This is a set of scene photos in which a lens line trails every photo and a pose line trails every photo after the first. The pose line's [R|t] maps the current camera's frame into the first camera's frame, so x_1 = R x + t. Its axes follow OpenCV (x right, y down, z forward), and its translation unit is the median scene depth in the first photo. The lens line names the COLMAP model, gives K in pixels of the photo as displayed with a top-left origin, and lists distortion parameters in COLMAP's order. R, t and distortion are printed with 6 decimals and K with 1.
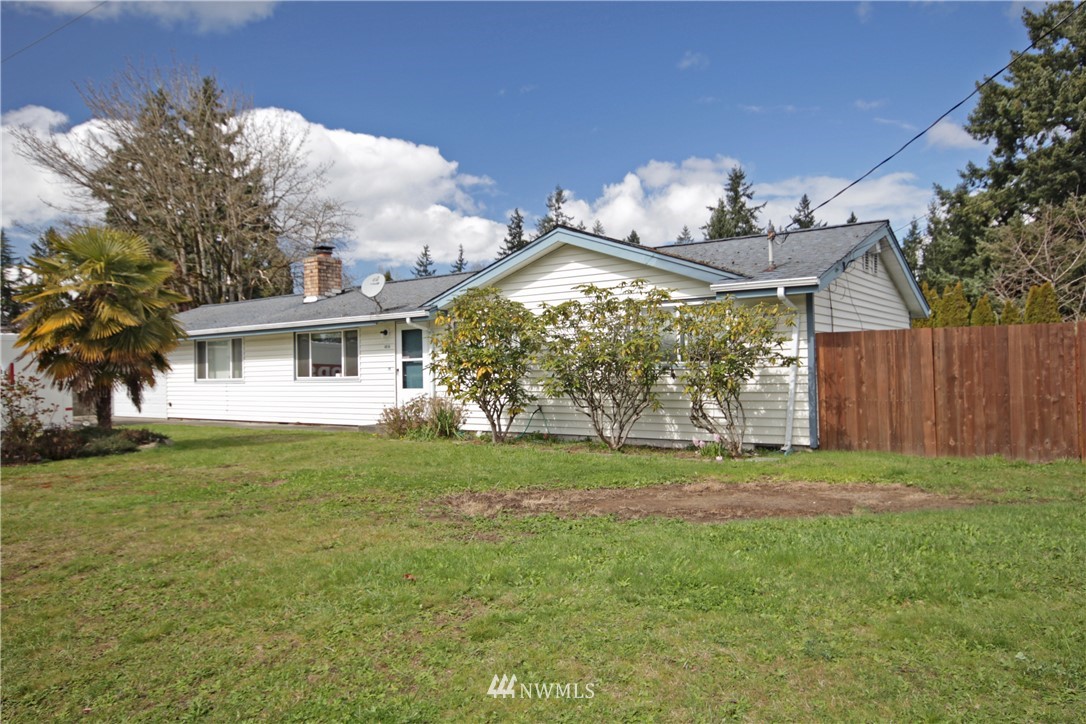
lens RADIAL K [[751.0, 0, 538.5], [0, 751.0, 357.9], [0, 0, 1]] dist [-0.001693, 0.028646]
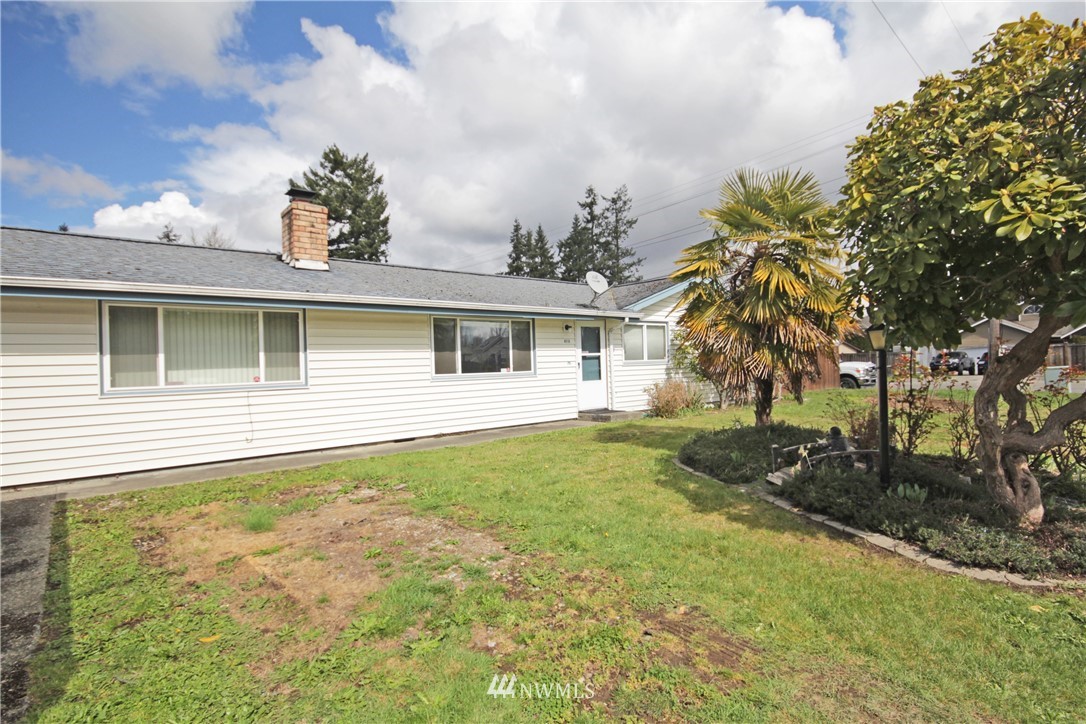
lens RADIAL K [[539.3, 0, 543.0], [0, 539.3, 362.0], [0, 0, 1]] dist [0.001724, 0.000236]
pose [[0.223277, 0.015225, 0.974636, -0.898247], [0.007129, 0.999826, -0.017252, 0.025043], [-0.974729, 0.010800, 0.223130, 0.834424]]
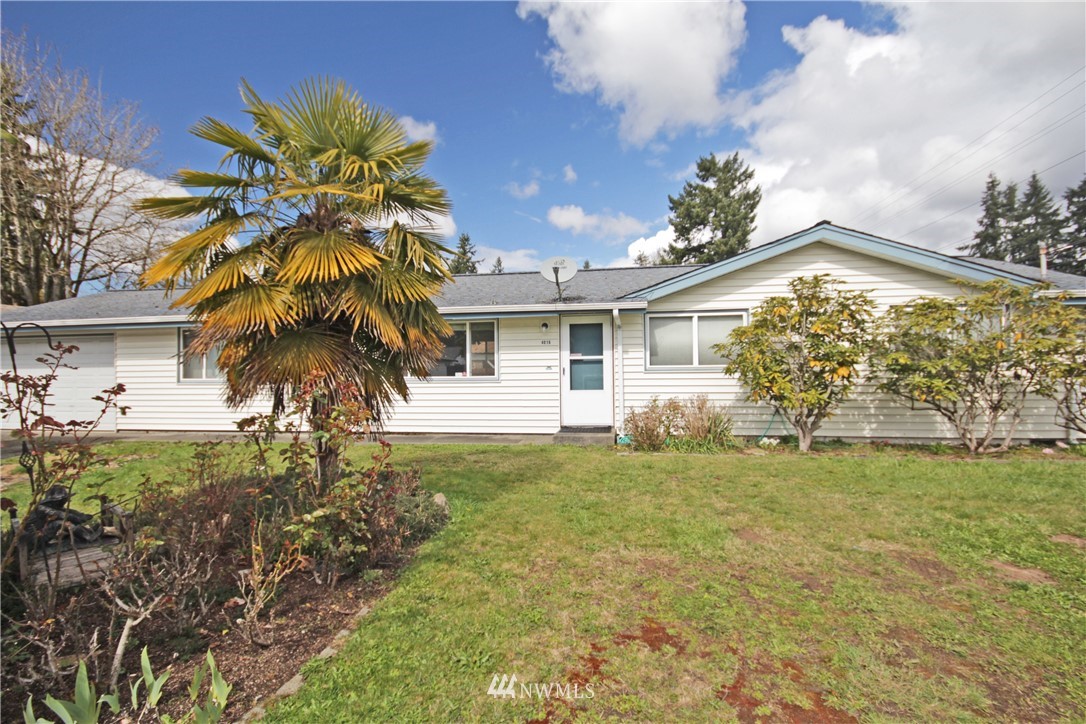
lens RADIAL K [[502.4, 0, 545.9], [0, 502.4, 360.9], [0, 0, 1]] dist [-0.000712, -0.005809]
pose [[0.881134, 0.015339, 0.472619, -0.461642], [-0.014136, 0.999881, -0.006097, 0.009813], [-0.472656, -0.001308, 0.881246, 0.463717]]
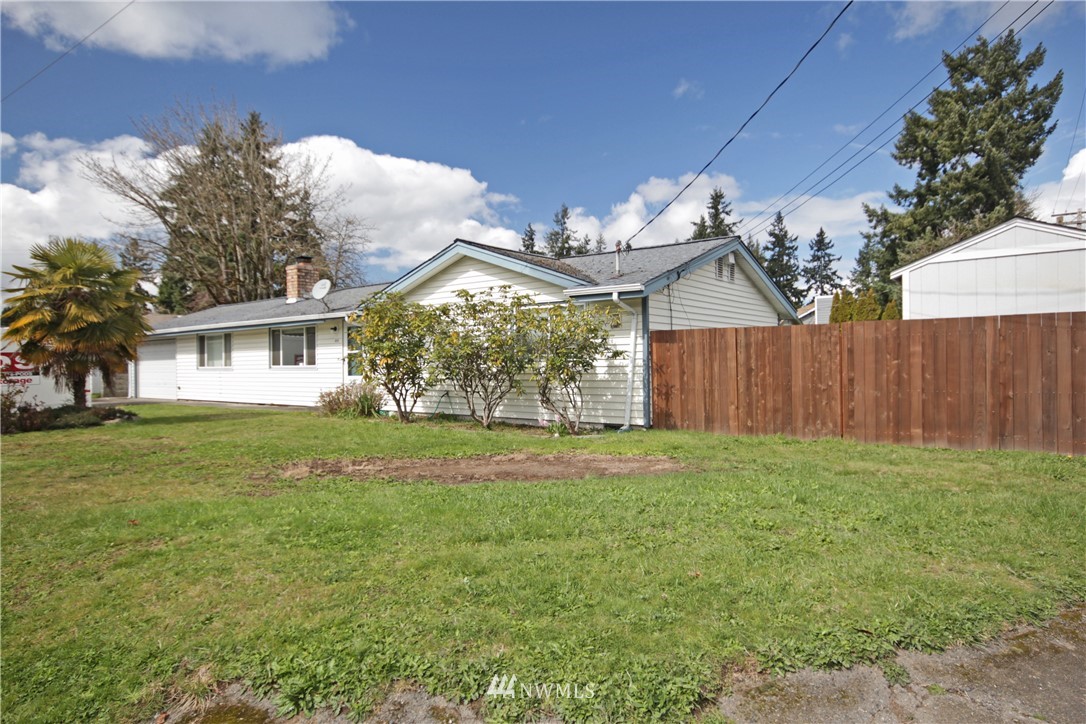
lens RADIAL K [[644.7, 0, 541.6], [0, 644.7, 363.8], [0, 0, 1]] dist [-0.001819, 0.014840]
pose [[0.999729, 0.006801, -0.022248, 0.141388], [-0.006389, 0.999808, 0.018539, 0.000642], [0.022370, -0.018391, 0.999581, -0.016194]]
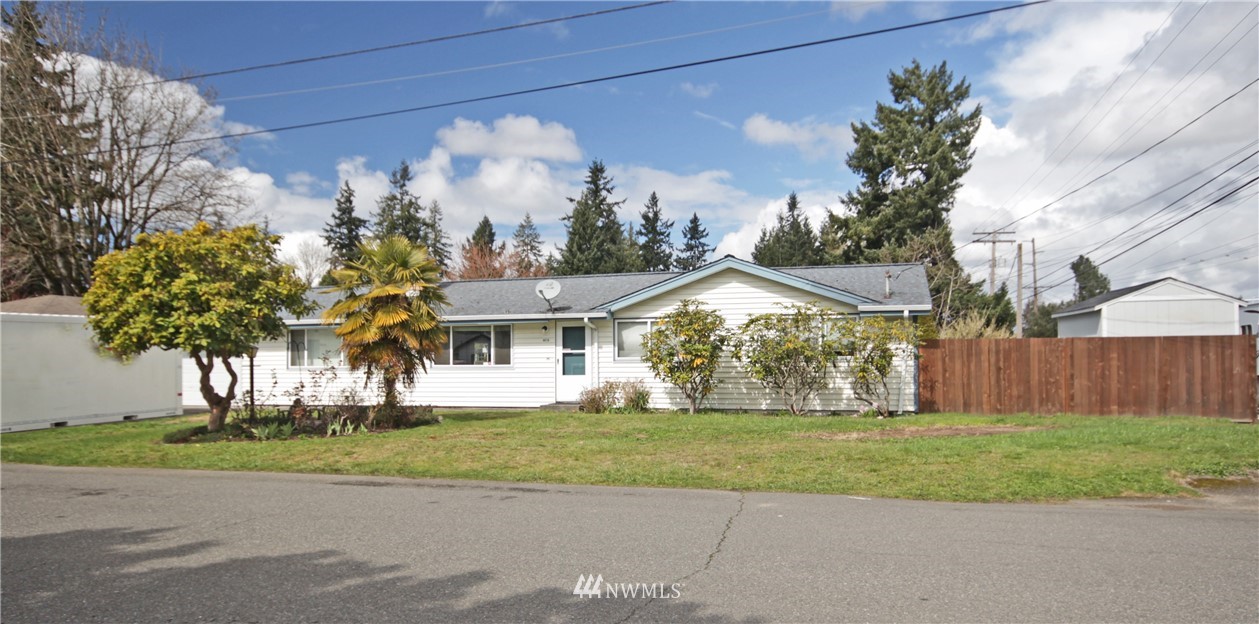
lens RADIAL K [[832.0, 0, 627.5], [0, 832.0, 348.8], [0, 0, 1]] dist [0.002099, 0.005161]
pose [[0.940431, 0.018787, 0.339465, -0.508926], [-0.016954, 0.999821, -0.008366, 0.007155], [-0.339561, 0.002113, 0.940582, -0.277639]]
